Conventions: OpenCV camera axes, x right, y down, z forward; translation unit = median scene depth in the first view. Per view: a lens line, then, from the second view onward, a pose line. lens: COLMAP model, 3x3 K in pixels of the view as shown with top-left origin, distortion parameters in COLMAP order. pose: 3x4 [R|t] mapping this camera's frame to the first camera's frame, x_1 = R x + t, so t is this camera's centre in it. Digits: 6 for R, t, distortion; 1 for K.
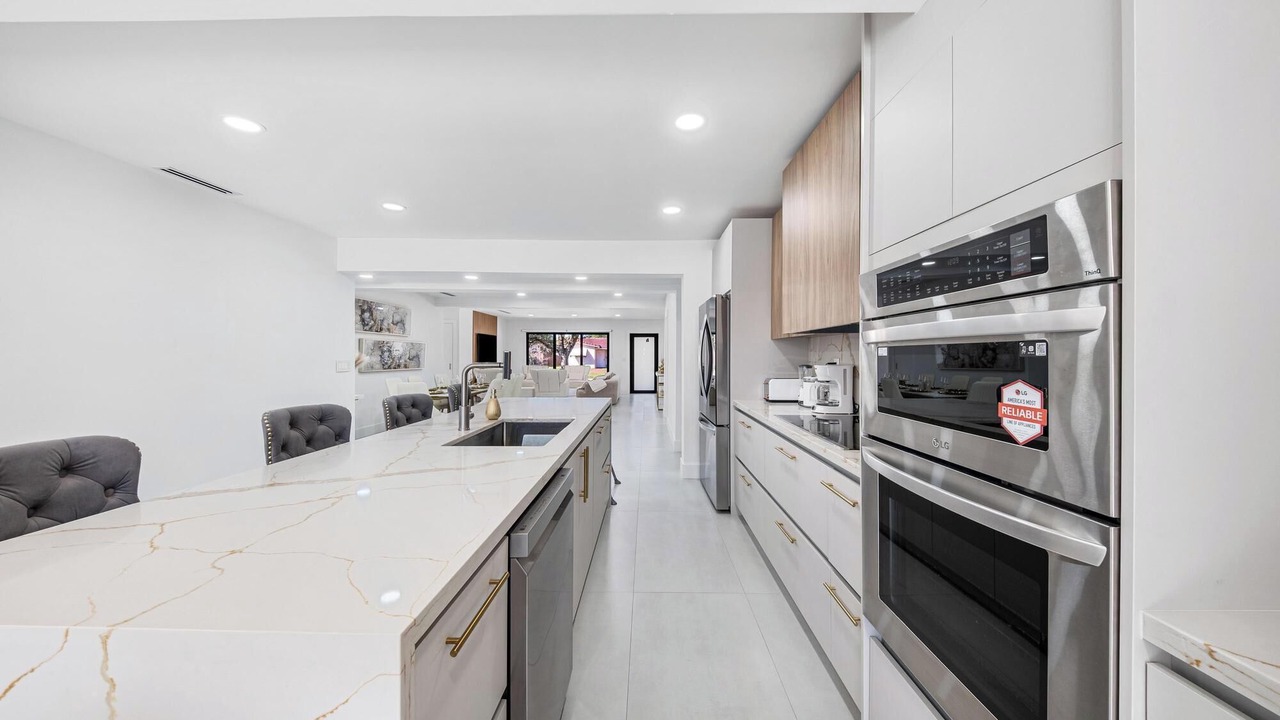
lens RADIAL K [[436.1, 0, 644.0], [0, 436.1, 358.4], [0, 0, 1]] dist [0.040631, -0.020340]
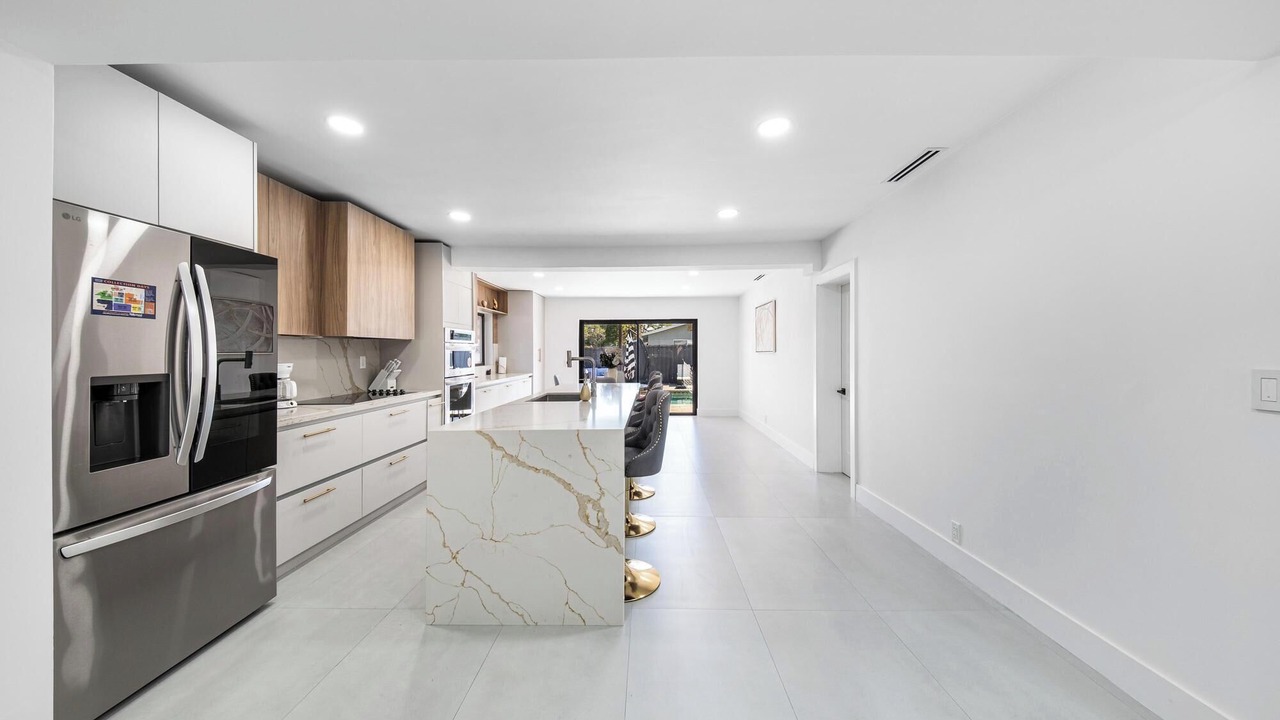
lens RADIAL K [[436.1, 0, 644.0], [0, 436.1, 358.4], [0, 0, 1]] dist [0.040631, -0.020340]
pose [[-0.999988, -0.000787, 0.004847, -0.403441], [-0.000677, 0.999744, 0.022626, -0.017851], [-0.004864, 0.022623, -0.999732, 1.764285]]
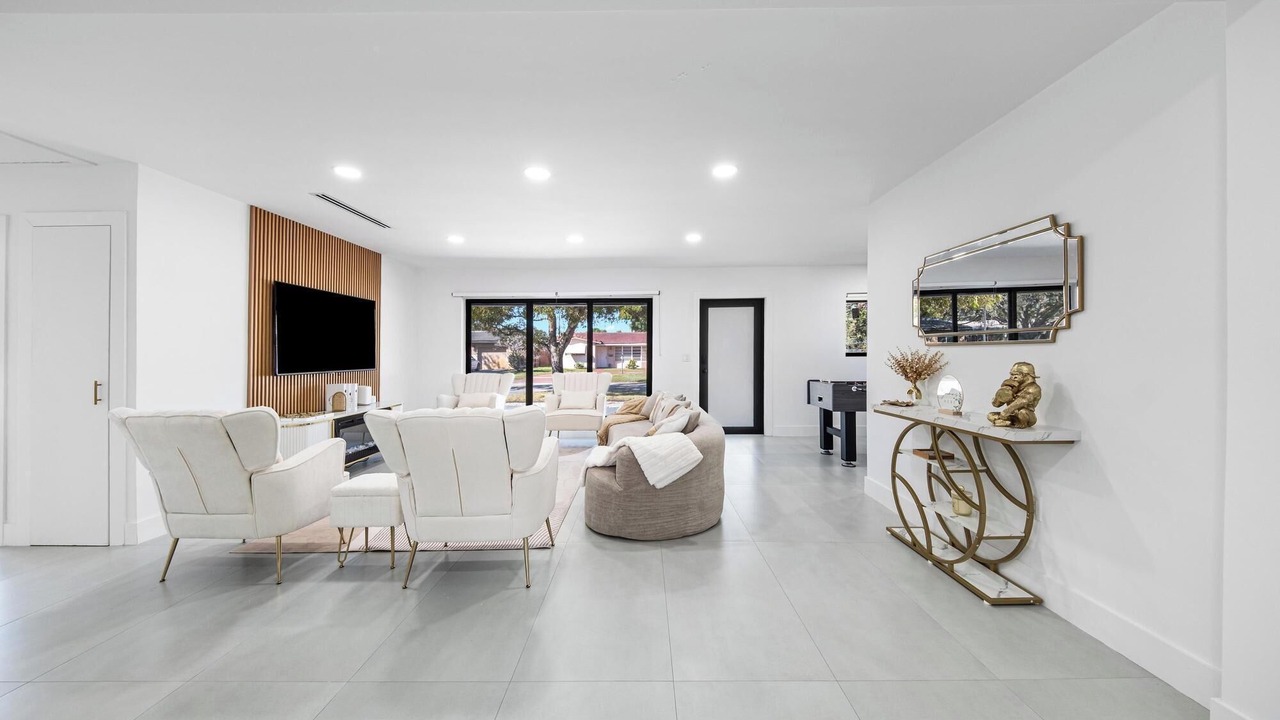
lens RADIAL K [[431.6, 0, 642.8], [0, 431.6, 355.0], [0, 0, 1]] dist [0.044718, -0.019320]
pose [[0.999914, -0.011192, 0.006897, -0.410627], [0.011210, 0.999934, -0.002603, -0.000689], [-0.006868, 0.002680, 0.999973, 2.480284]]
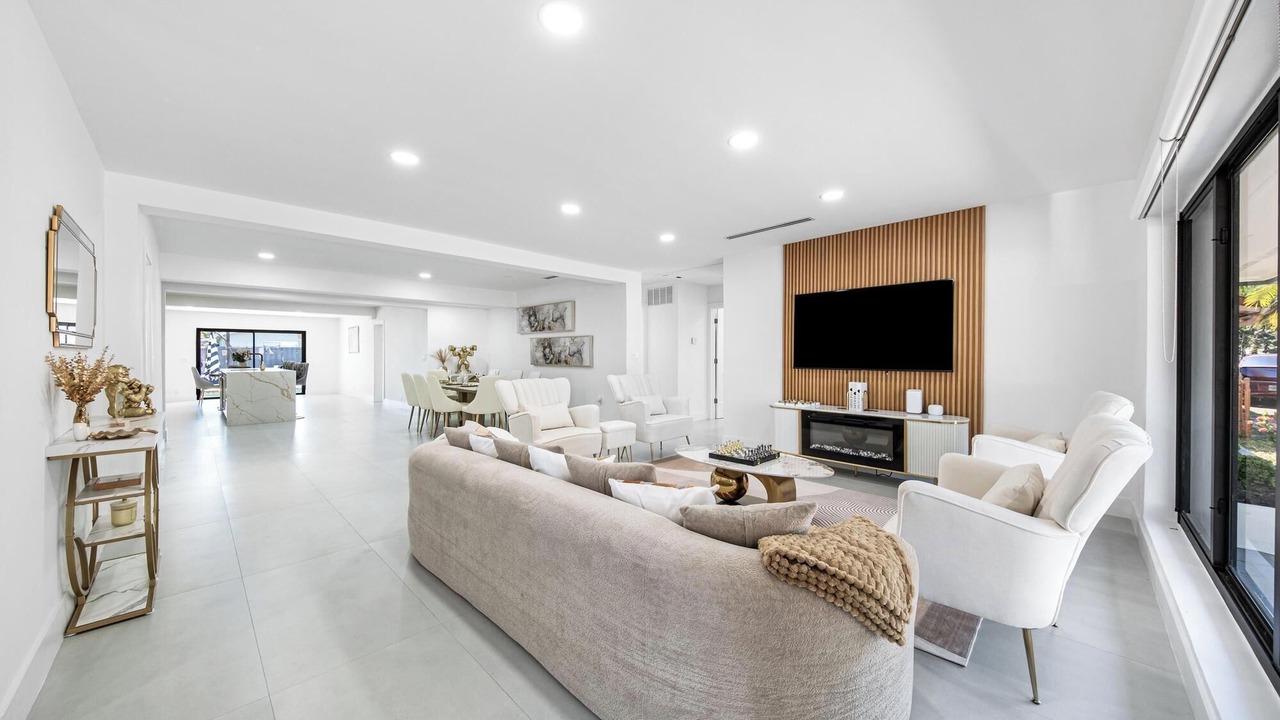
lens RADIAL K [[431.6, 0, 642.8], [0, 431.6, 355.0], [0, 0, 1]] dist [0.044718, -0.019320]
pose [[-0.698227, 0.002473, -0.715872, 0.049083], [-0.003810, 0.999967, 0.007170, -0.013759], [0.715867, 0.007734, -0.698194, 4.311830]]
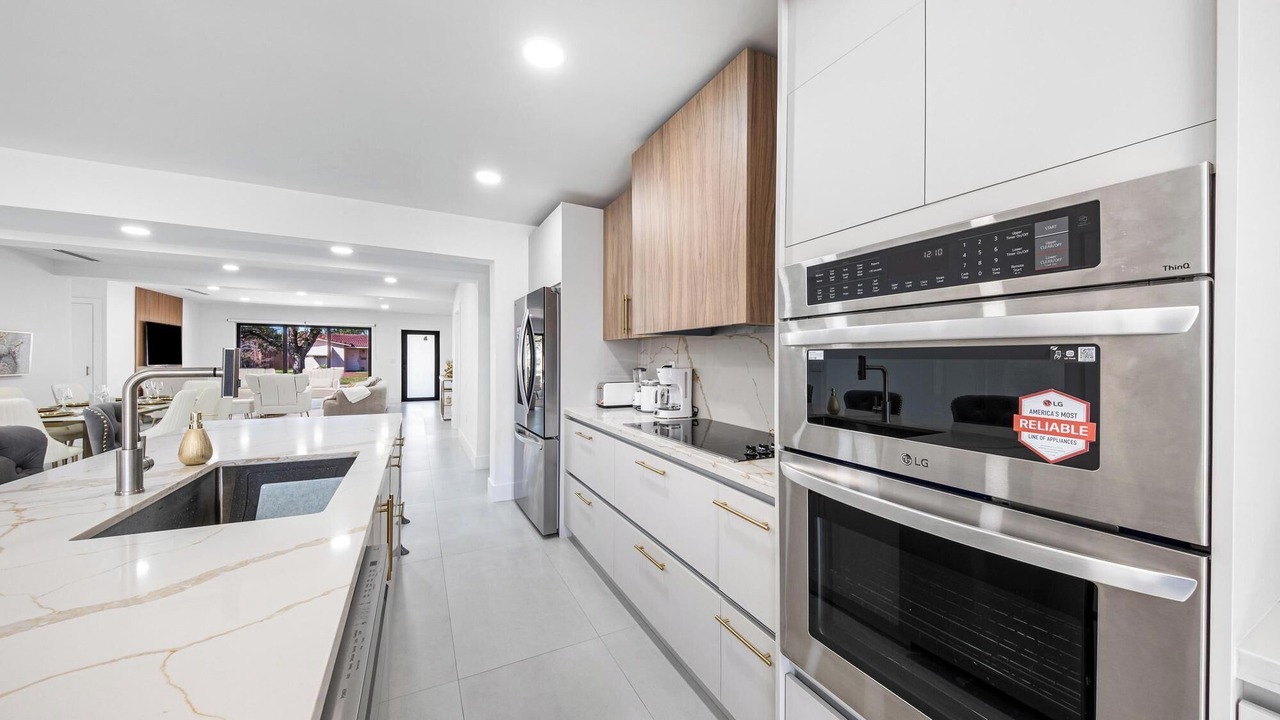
lens RADIAL K [[436.1, 0, 644.0], [0, 436.1, 358.4], [0, 0, 1]] dist [0.040631, -0.020340]
pose [[0.884481, 0.004298, 0.466556, -0.067518], [-0.002803, 0.999988, -0.003898, -0.001564], [-0.466568, 0.002140, 0.884483, 0.148466]]
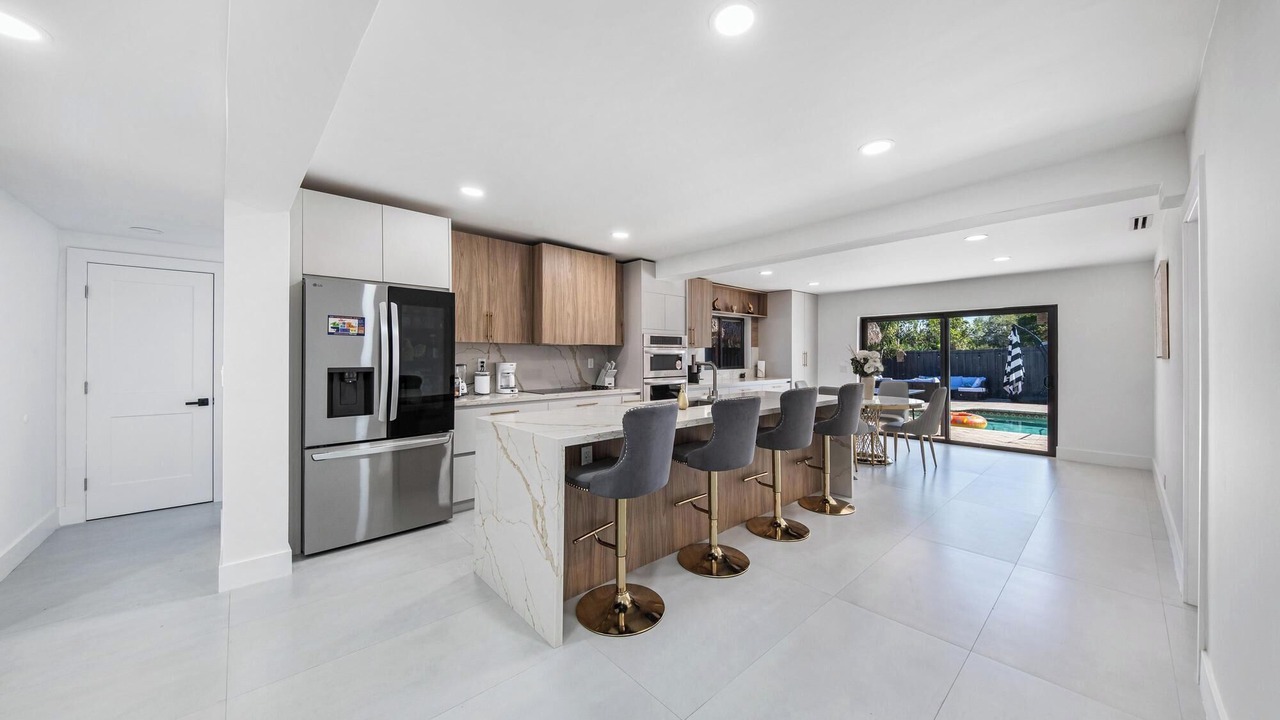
lens RADIAL K [[436.1, 0, 644.0], [0, 436.1, 358.4], [0, 0, 1]] dist [0.040631, -0.020340]
pose [[-0.683642, -0.010975, 0.729735, -0.886810], [0.000509, 0.999880, 0.015515, -0.019649], [-0.729818, 0.010978, -0.683554, 1.451849]]
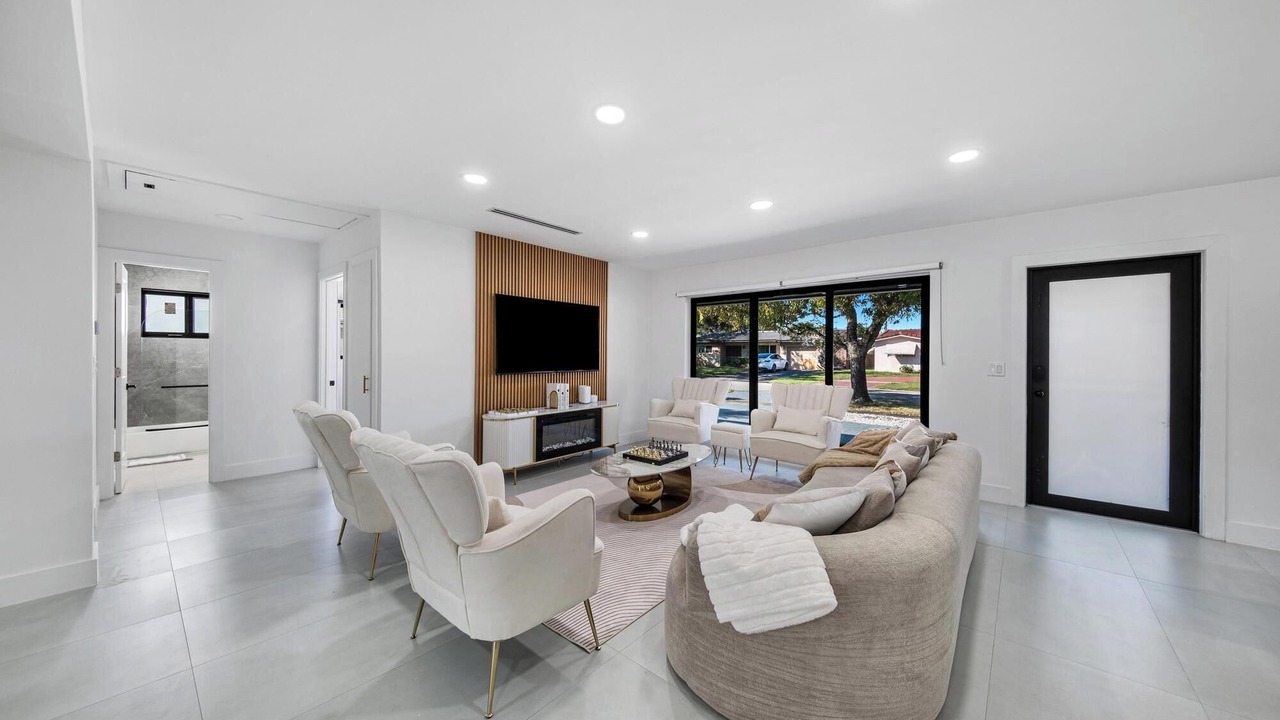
lens RADIAL K [[431.6, 0, 642.8], [0, 431.6, 355.0], [0, 0, 1]] dist [0.044718, -0.019320]
pose [[0.758582, 0.005658, -0.651553, -0.155367], [-0.008107, 0.999967, -0.000756, -0.023430], [0.651527, 0.005856, 0.758603, 2.930051]]
